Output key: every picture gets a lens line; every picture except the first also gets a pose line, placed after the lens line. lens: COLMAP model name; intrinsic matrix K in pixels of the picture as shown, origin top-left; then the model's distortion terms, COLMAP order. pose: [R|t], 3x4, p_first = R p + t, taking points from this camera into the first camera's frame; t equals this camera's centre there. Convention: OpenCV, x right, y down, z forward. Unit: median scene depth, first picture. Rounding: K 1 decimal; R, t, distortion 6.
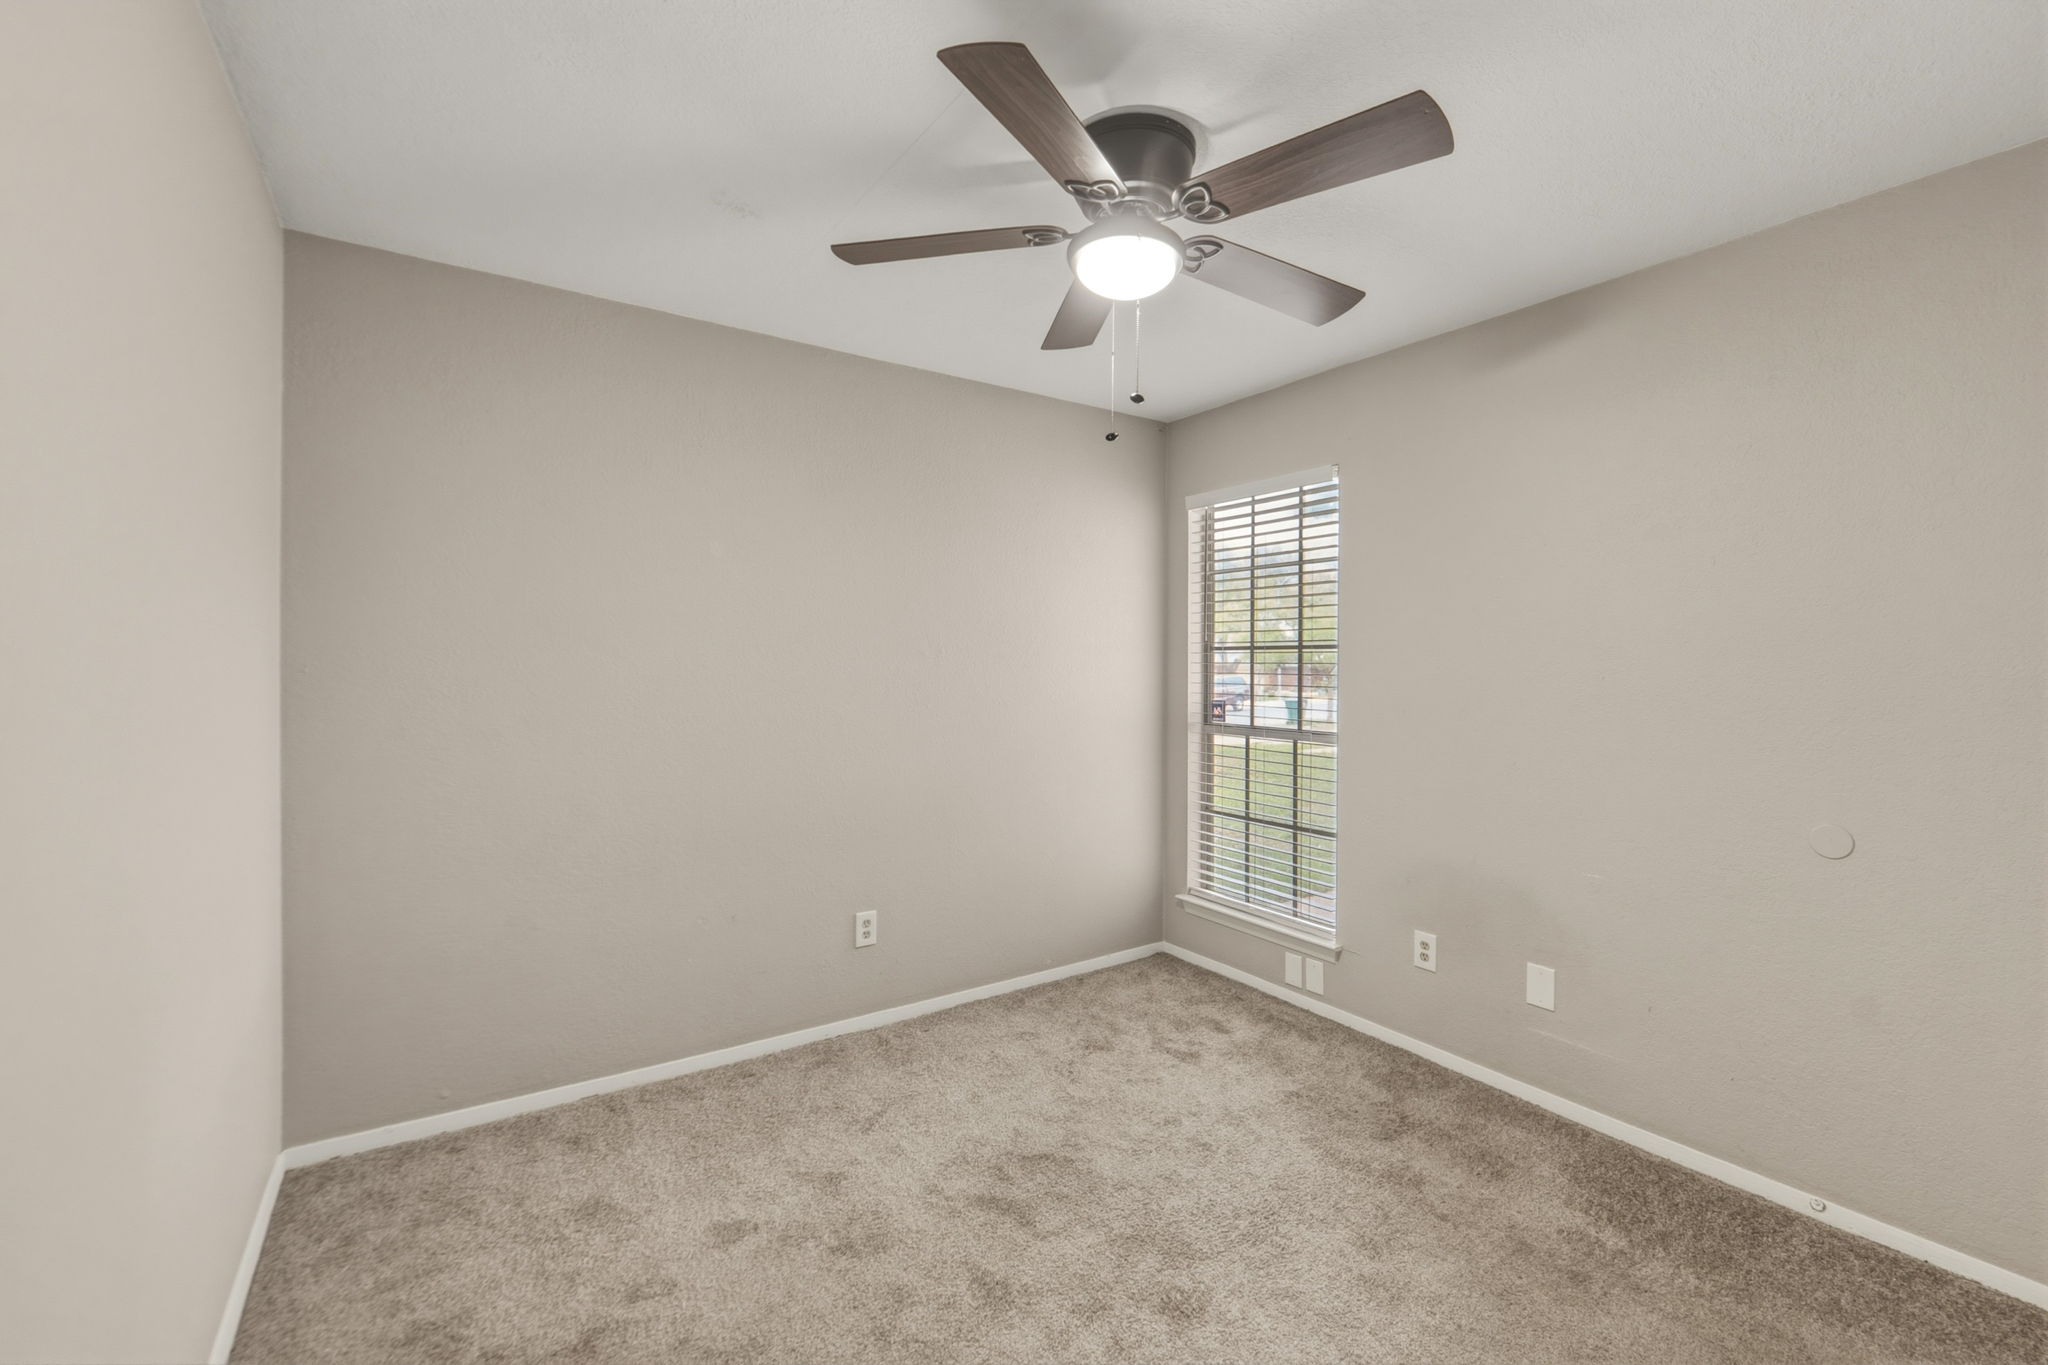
lens RADIAL K [[865.6, 0, 1025.2], [0, 865.6, 674.5], [0, 0, 1]] dist [-0.004481, -0.000211]
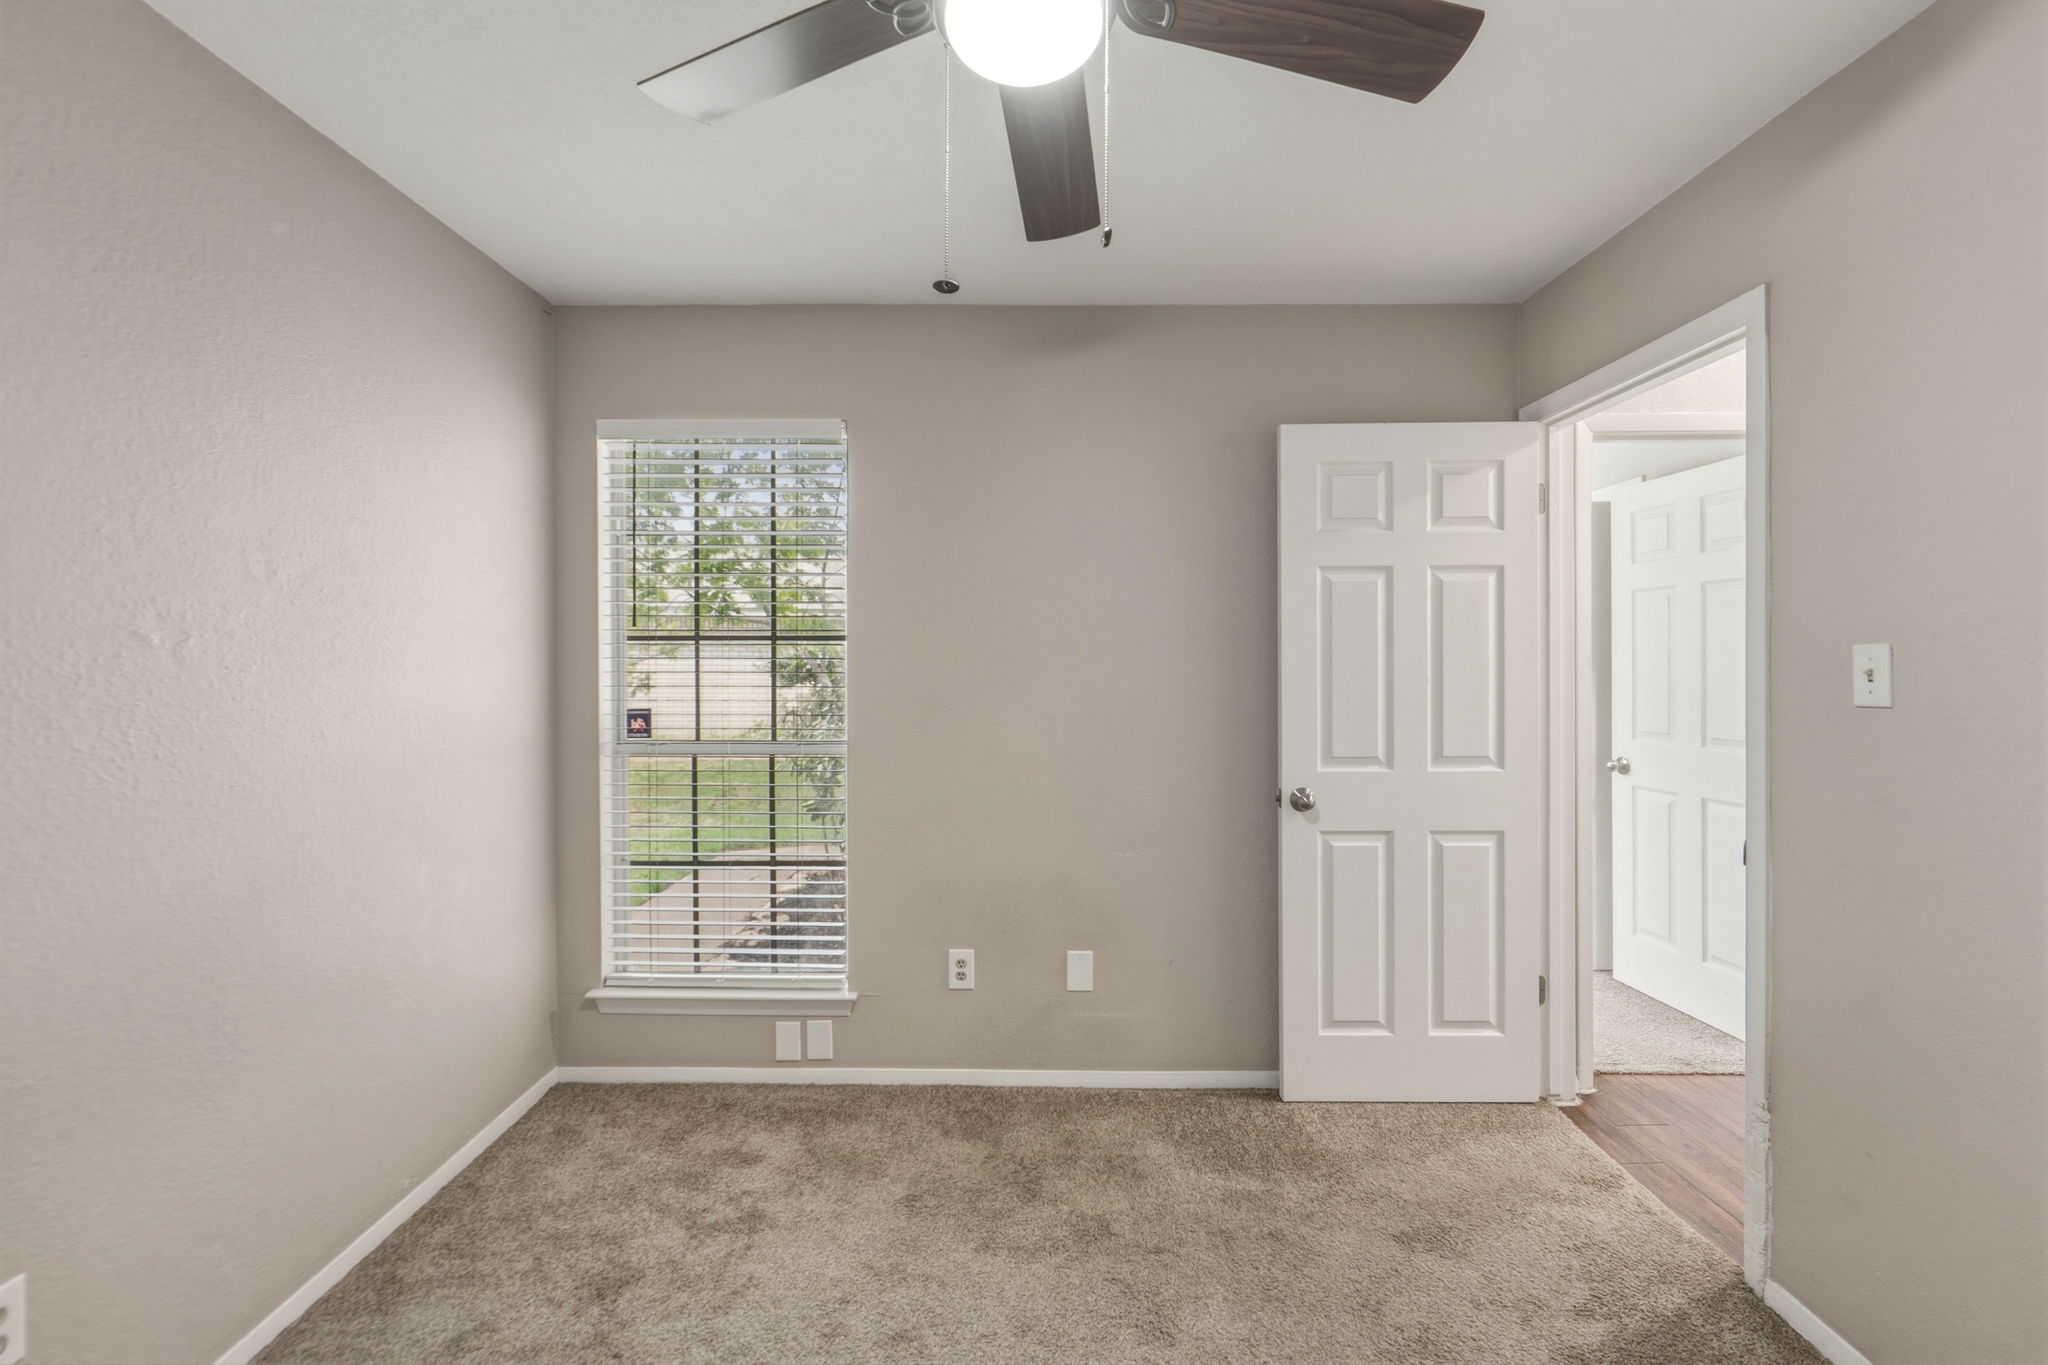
lens RADIAL K [[865.6, 0, 1024.3], [0, 865.6, 670.5], [0, 0, 1]] dist [-0.004481, -0.000211]
pose [[0.560562, -0.010470, 0.828046, -0.242884], [0.012285, 0.999915, 0.004326, -0.002110], [-0.828021, 0.007748, 0.560643, 0.396251]]
